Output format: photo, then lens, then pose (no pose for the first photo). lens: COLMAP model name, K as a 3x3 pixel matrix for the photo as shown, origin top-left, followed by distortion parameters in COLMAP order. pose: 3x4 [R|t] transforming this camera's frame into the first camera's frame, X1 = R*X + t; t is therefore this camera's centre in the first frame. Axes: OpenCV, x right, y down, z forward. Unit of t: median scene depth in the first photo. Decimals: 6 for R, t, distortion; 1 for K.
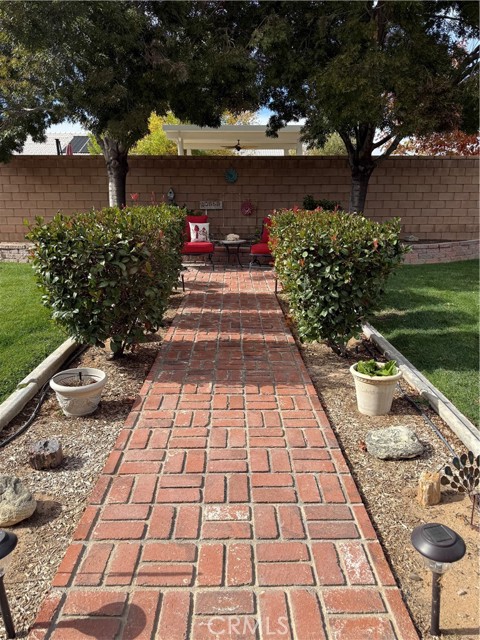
lens RADIAL K [[443.1, 0, 240.0], [0, 443.1, 320.0], [0, 0, 1]] dist [0.112125, -0.172883]
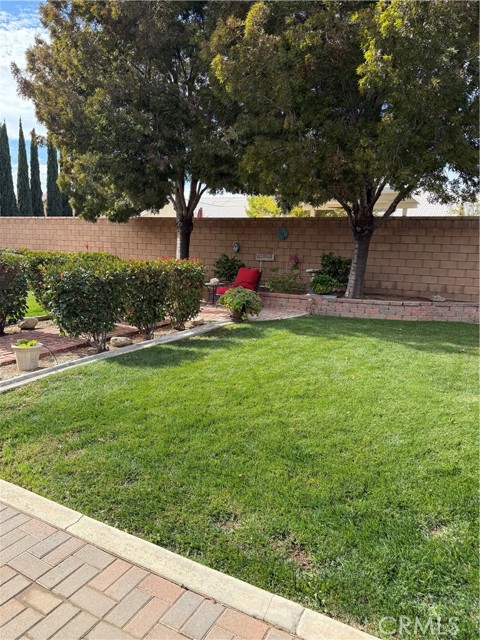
lens RADIAL K [[449.3, 0, 256.5], [0, 449.3, 319.0], [0, 0, 1]] dist [0.078738, -0.075763]
pose [[0.875197, 0.102974, -0.472681, 1.190043], [-0.158699, 0.984125, -0.079447, 0.006410], [0.456996, 0.144545, 0.877645, -0.084058]]
